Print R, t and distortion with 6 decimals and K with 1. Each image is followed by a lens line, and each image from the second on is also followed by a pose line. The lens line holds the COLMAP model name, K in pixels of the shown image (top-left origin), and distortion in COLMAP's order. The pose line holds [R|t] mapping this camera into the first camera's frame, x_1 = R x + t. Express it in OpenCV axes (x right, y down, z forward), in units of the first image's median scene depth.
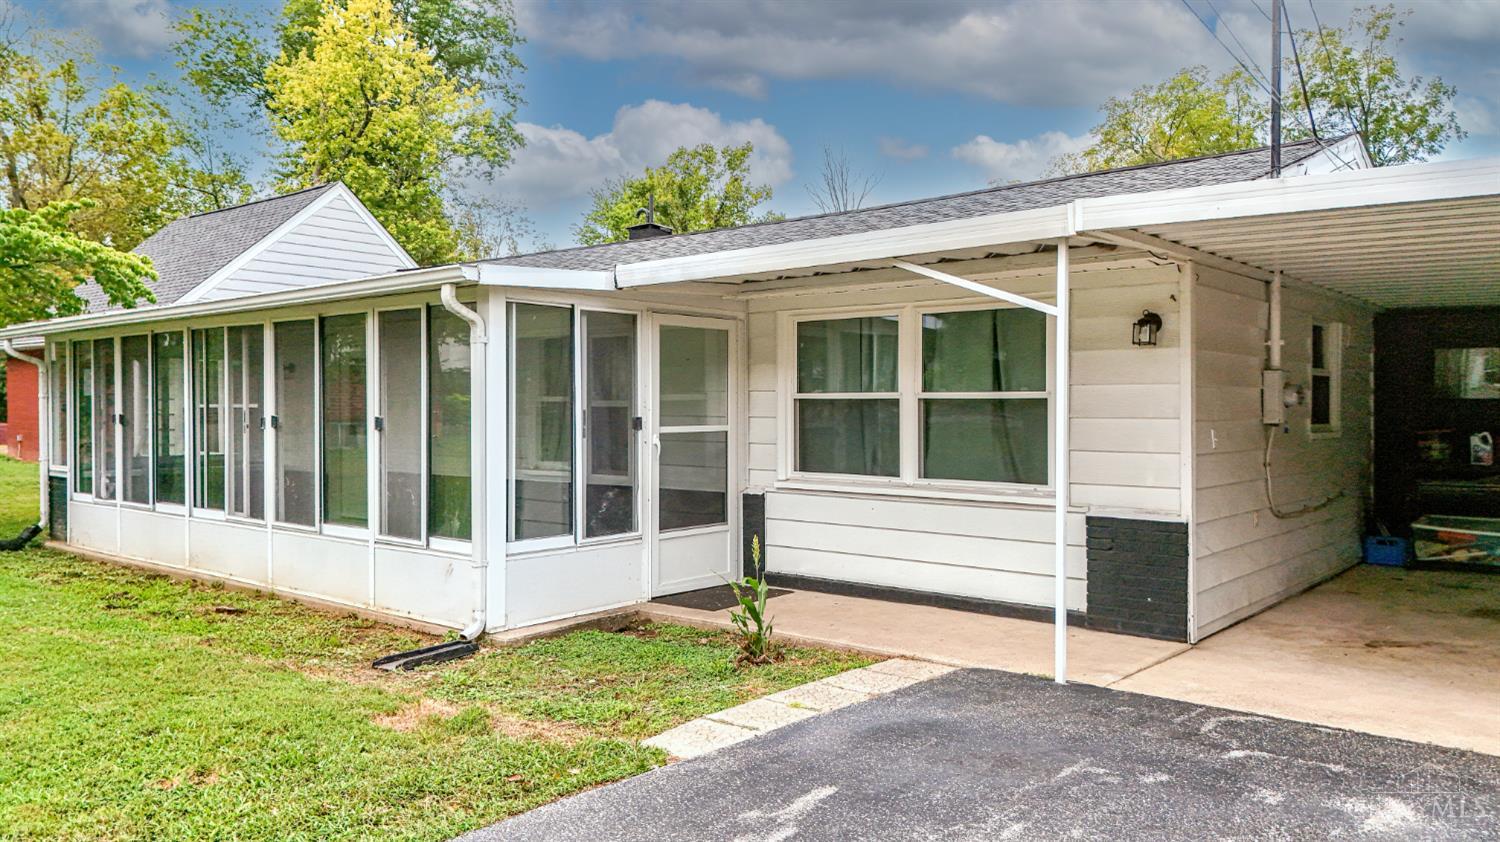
lens RADIAL K [[1109.6, 0, 752.0], [0, 1109.6, 423.0], [0, 0, 1]] dist [0.071344, -0.065791]
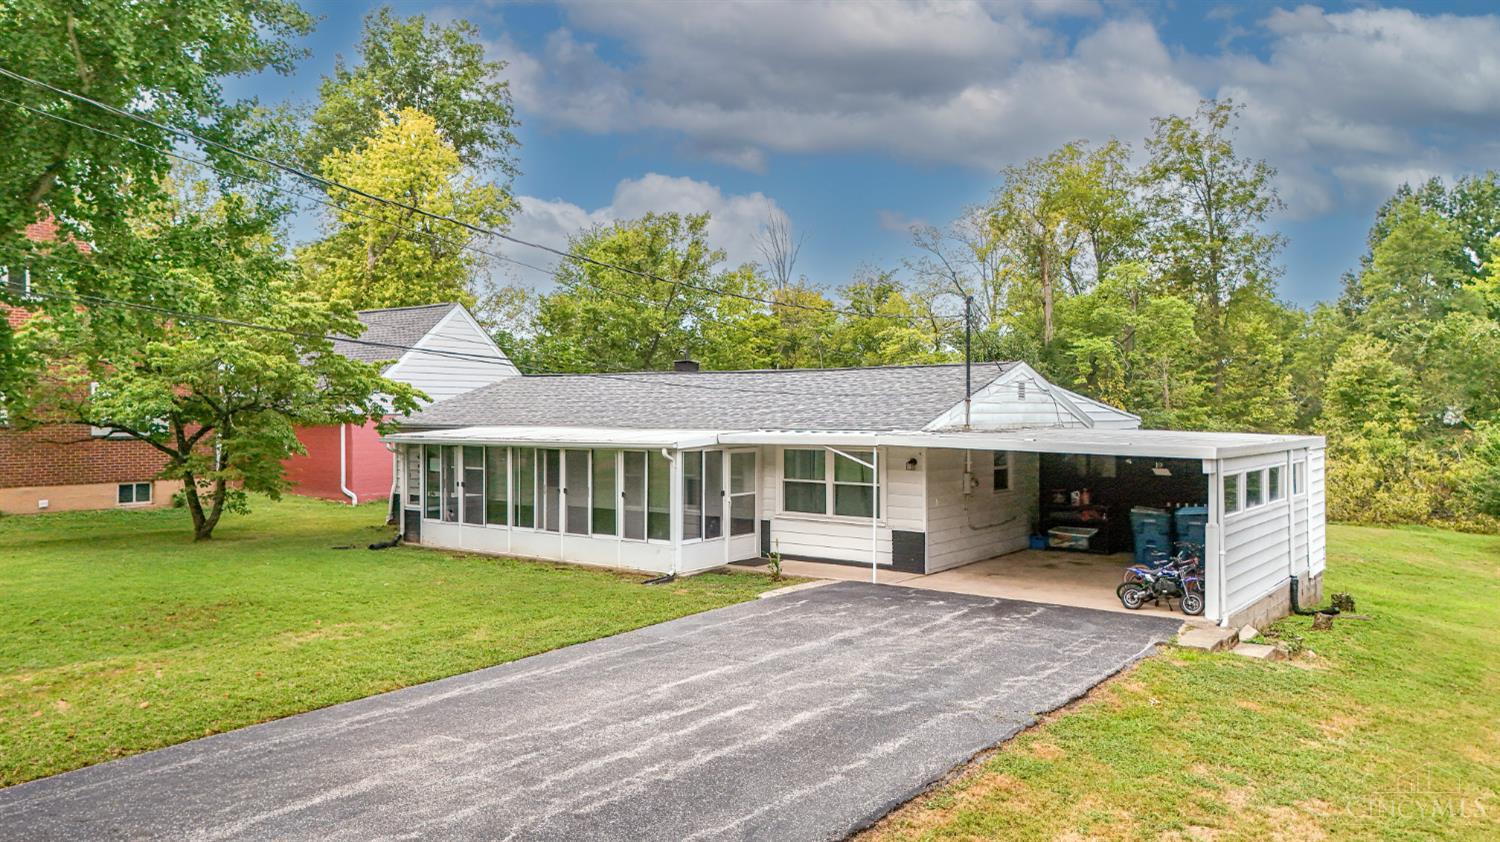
lens RADIAL K [[1108.8, 0, 752.2], [0, 1108.8, 368.3], [0, 0, 1]] dist [0.075333, -0.001127]
pose [[0.998229, 0.003415, 0.059398, -0.214368], [-0.000555, 0.998842, -0.048110, -0.185511], [-0.059494, 0.047992, 0.997074, -1.760494]]
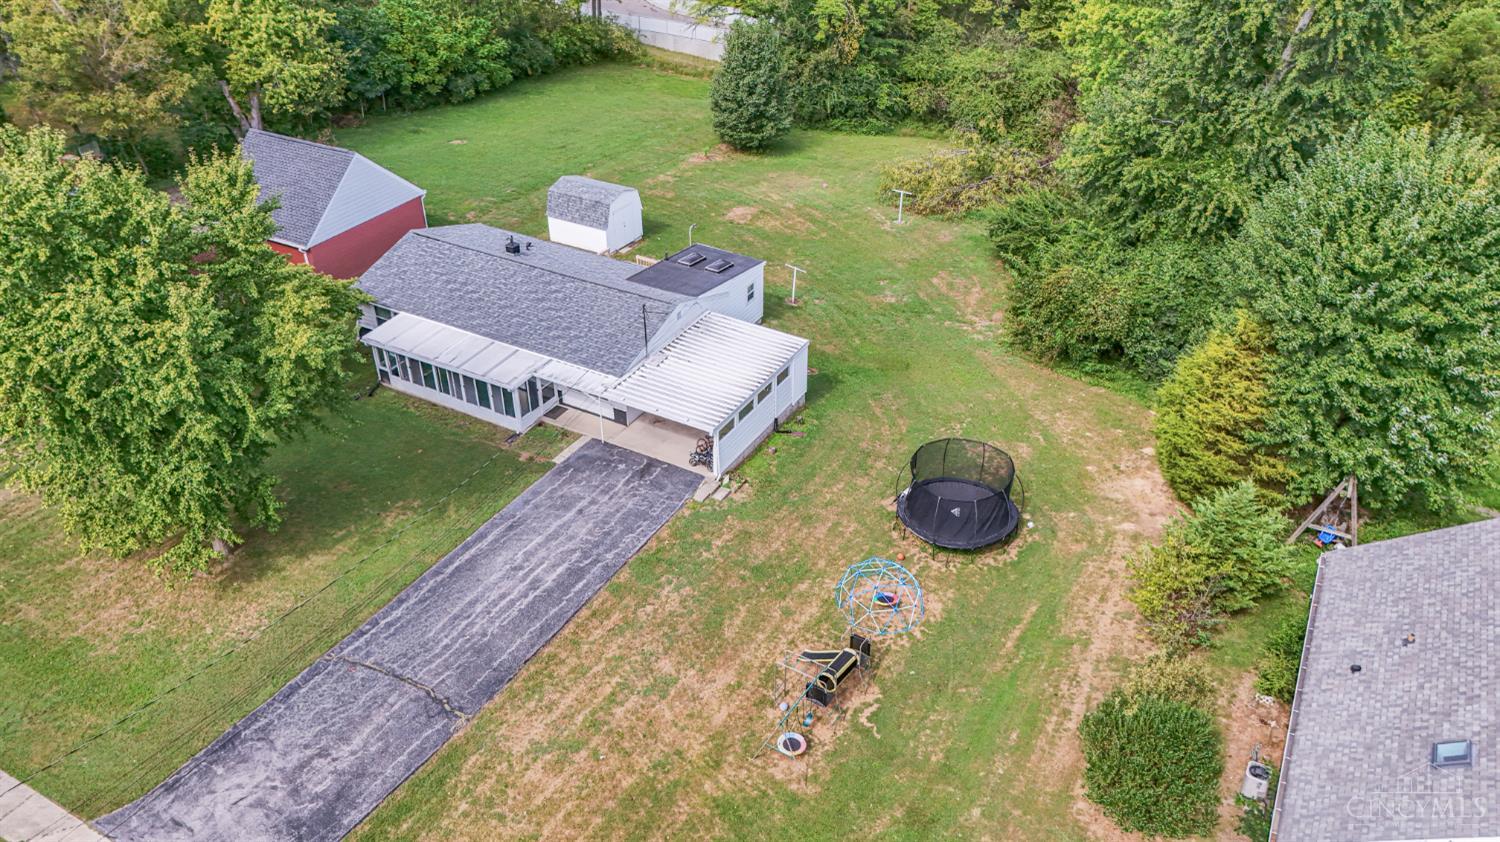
lens RADIAL K [[1109.6, 0, 752.0], [0, 1109.6, 423.0], [0, 0, 1]] dist [0.071344, -0.065791]
pose [[0.984332, -0.096515, 0.147566, 0.134257], [0.003290, 0.846801, 0.531900, -3.264799], [-0.176295, -0.523080, 0.833851, -4.551538]]
